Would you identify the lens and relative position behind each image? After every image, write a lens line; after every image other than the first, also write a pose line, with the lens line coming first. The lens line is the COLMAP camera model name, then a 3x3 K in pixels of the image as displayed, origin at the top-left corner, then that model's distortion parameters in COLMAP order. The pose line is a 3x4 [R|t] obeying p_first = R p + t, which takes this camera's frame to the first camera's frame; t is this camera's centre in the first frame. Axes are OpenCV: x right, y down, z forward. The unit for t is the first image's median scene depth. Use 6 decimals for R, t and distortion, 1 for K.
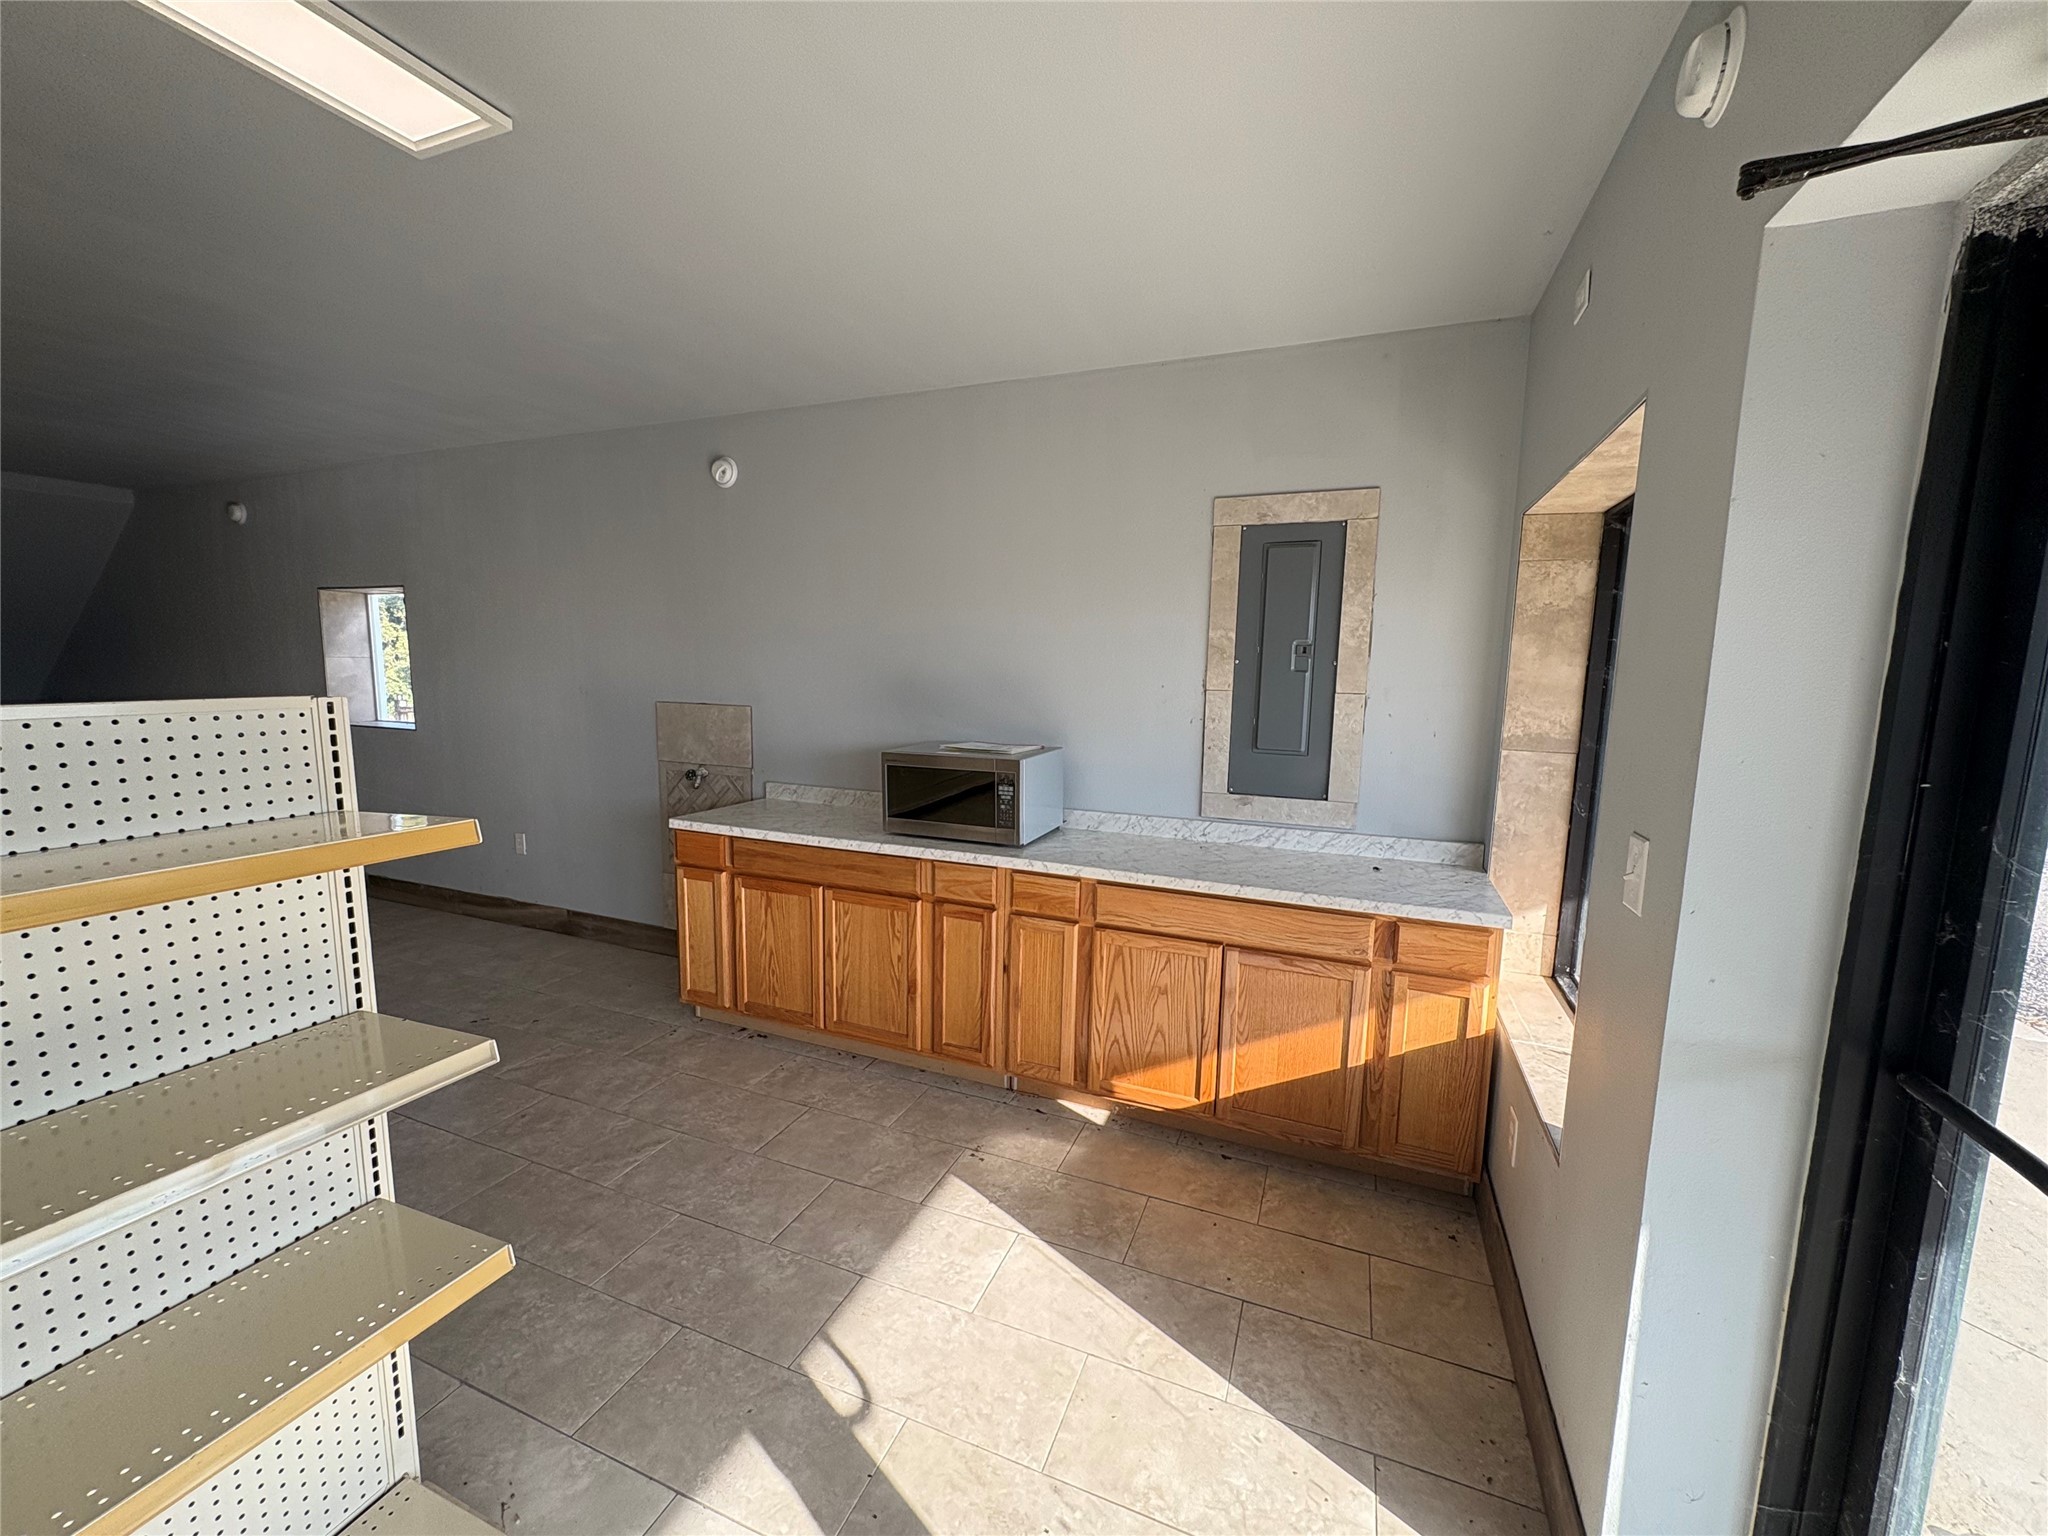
lens RADIAL K [[813.9, 0, 1021.4], [0, 813.9, 770.6], [0, 0, 1]] dist [0.000524, -0.000155]
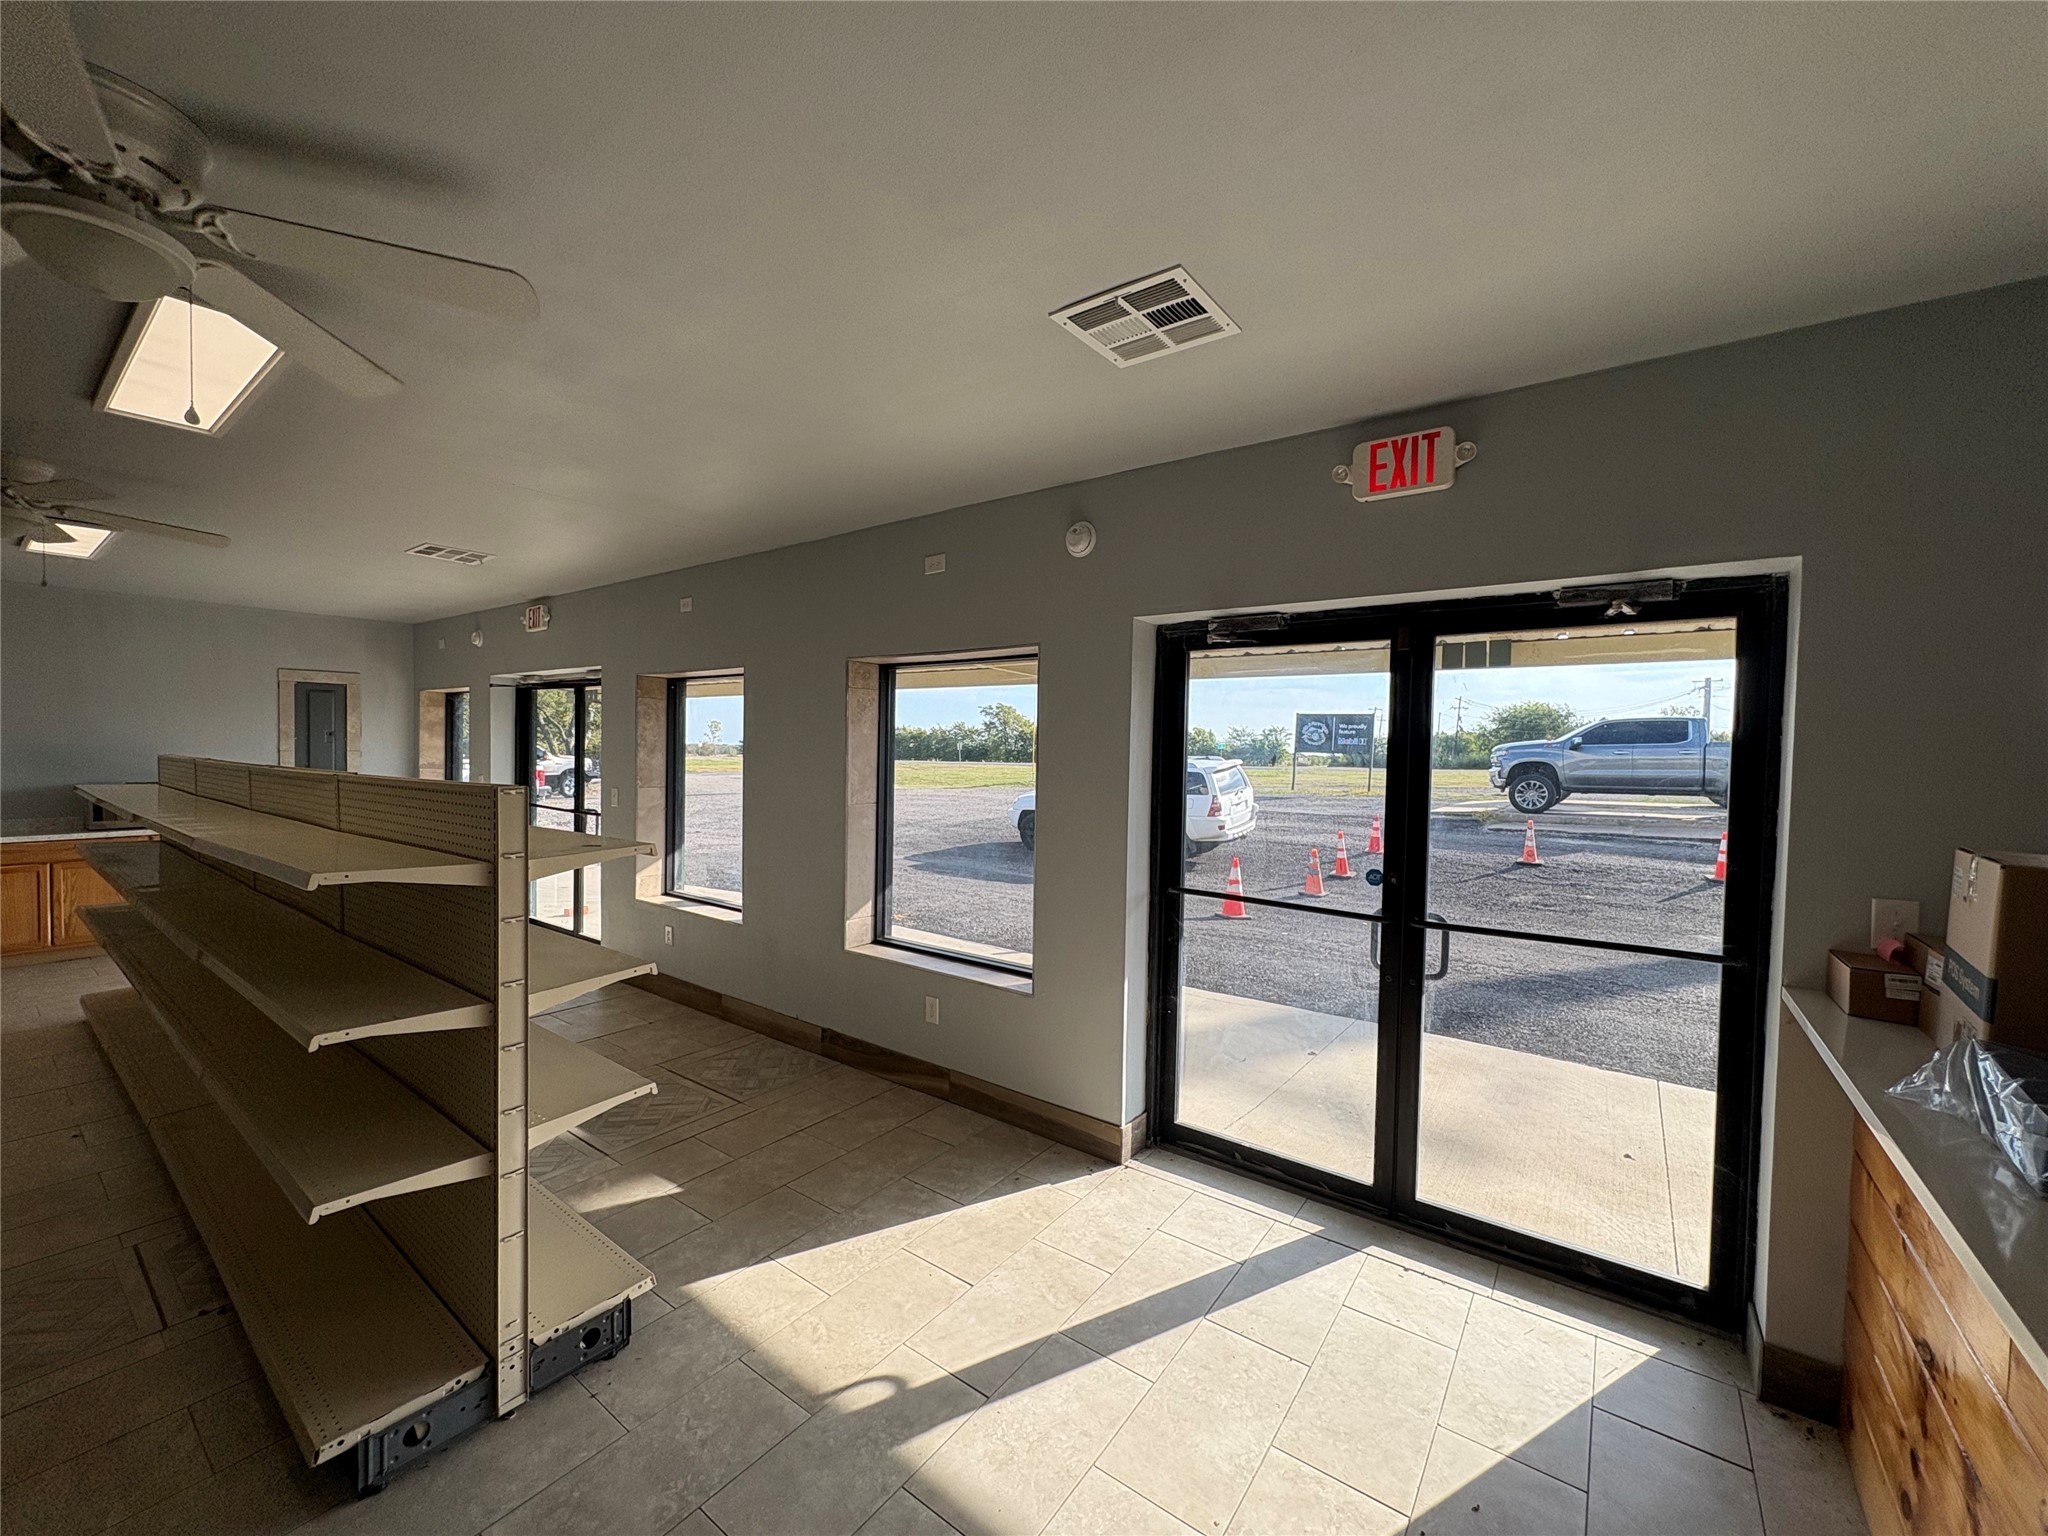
lens RADIAL K [[810.0, 0, 1025.8], [0, 810.0, 763.2], [0, 0, 1]] dist [0.000105, 0.000178]
pose [[0.244975, -0.034923, 0.968900, -1.572009], [0.115089, 0.993333, 0.006705, 0.171906], [-0.962674, 0.109868, 0.247361, -1.685497]]
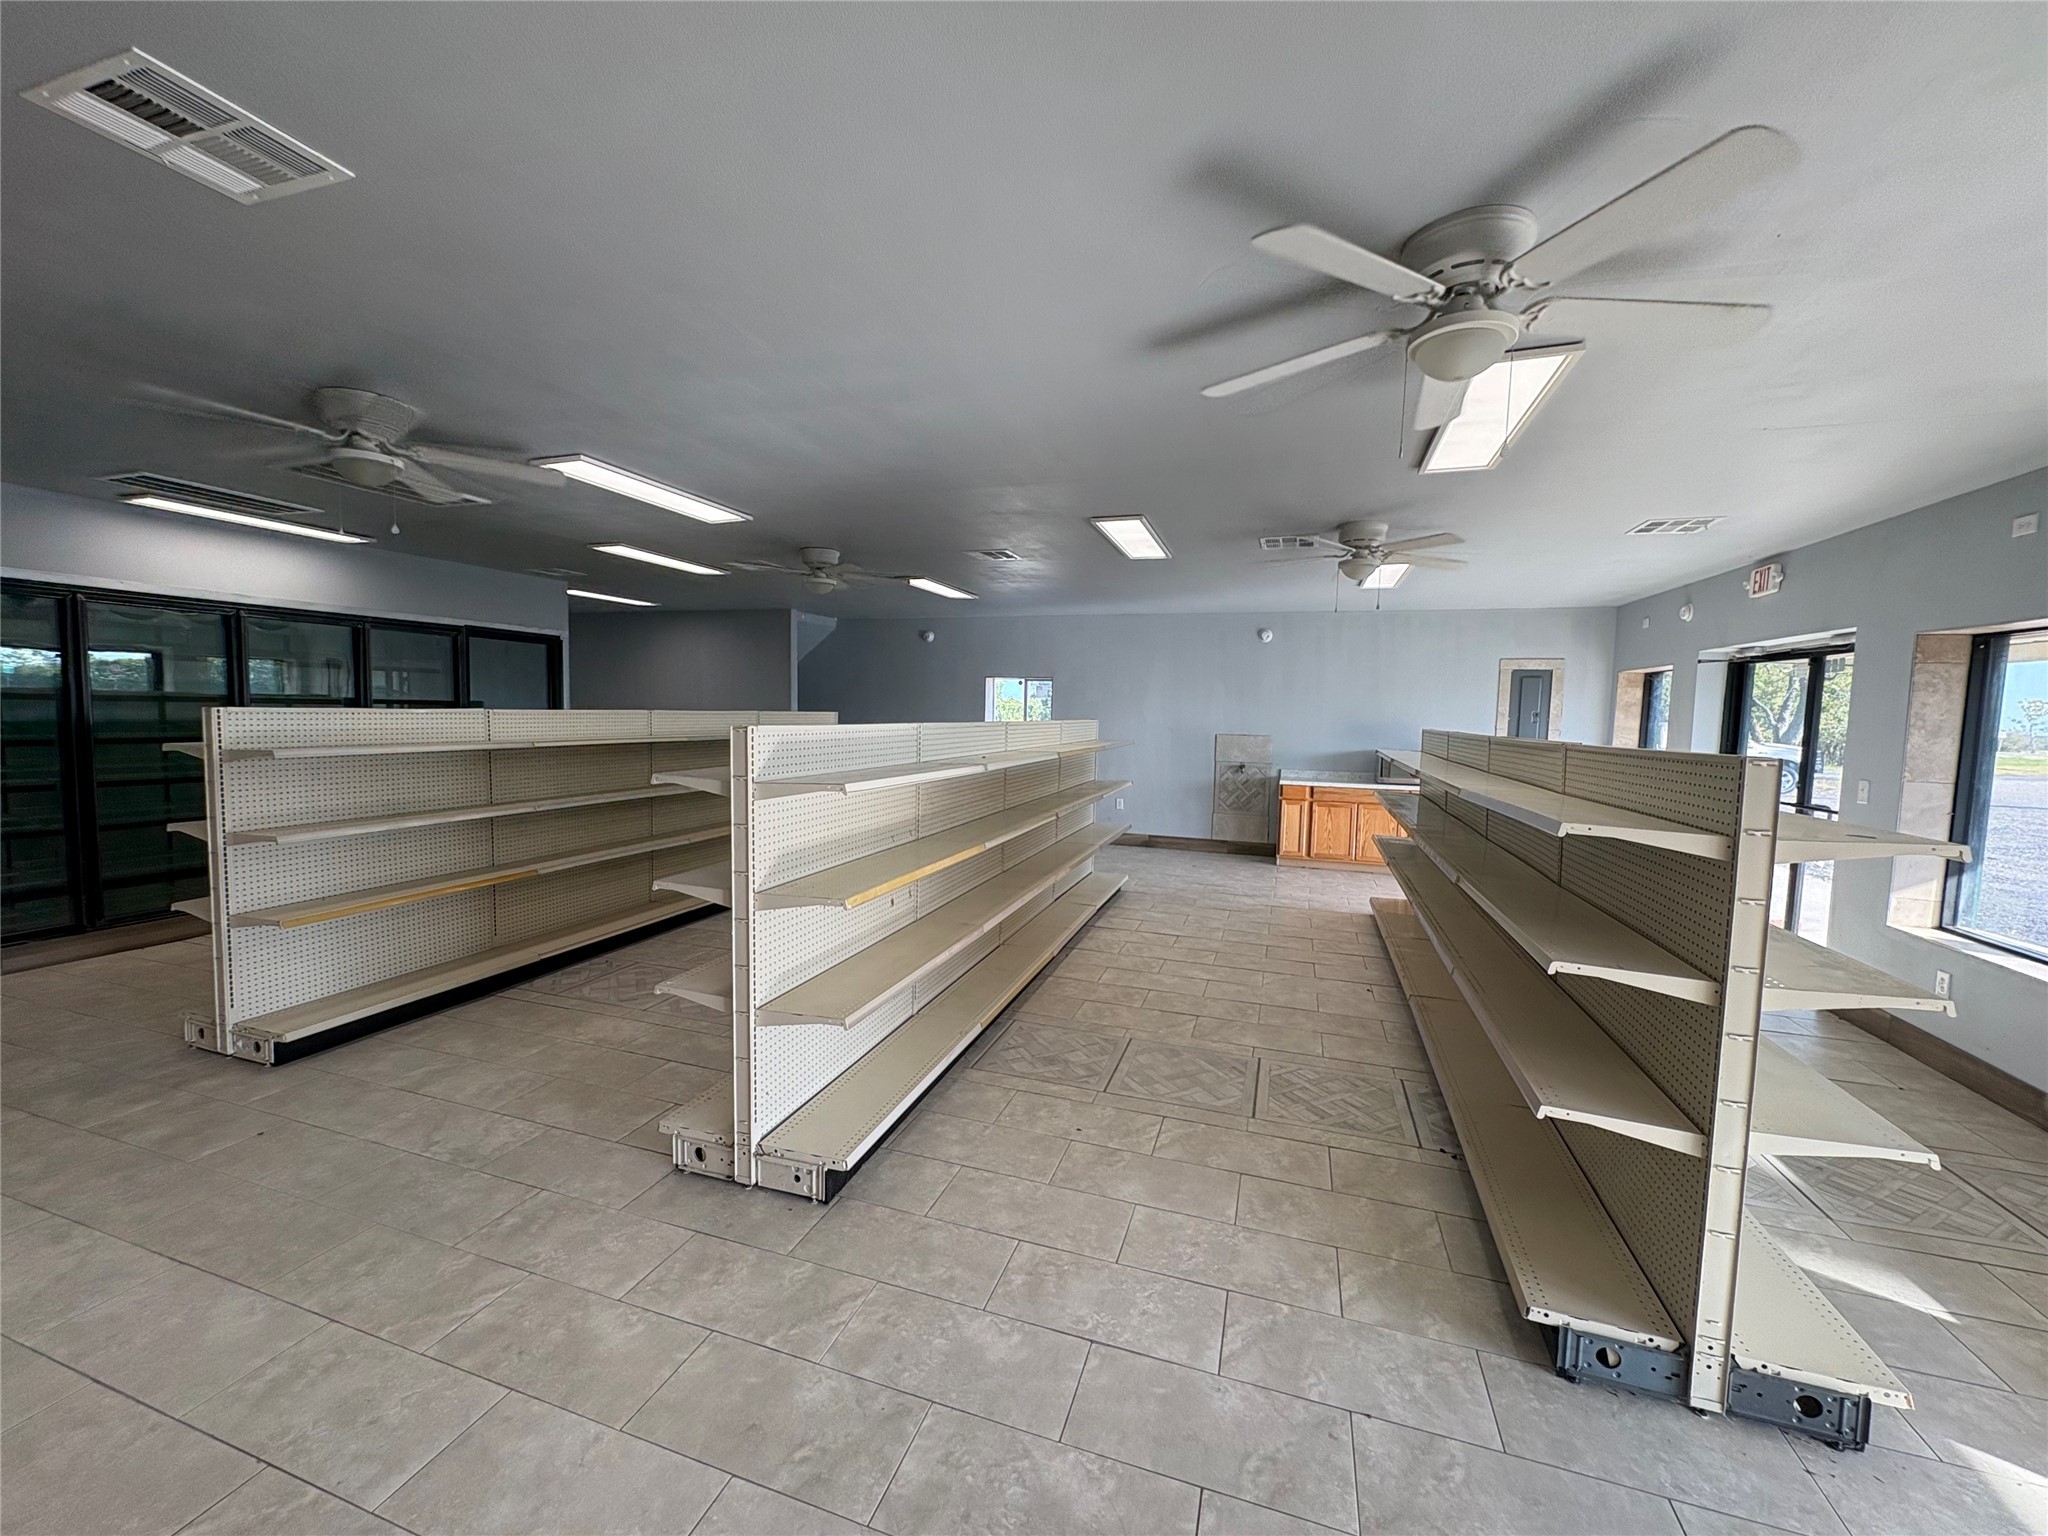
lens RADIAL K [[813.9, 0, 1021.4], [0, 813.9, 770.6], [0, 0, 1]] dist [0.000524, -0.000155]
pose [[0.997801, -0.000433, 0.066276, -1.635091], [0.004007, 0.998543, -0.053811, 0.189203], [-0.066156, 0.053959, 0.996349, -1.683851]]
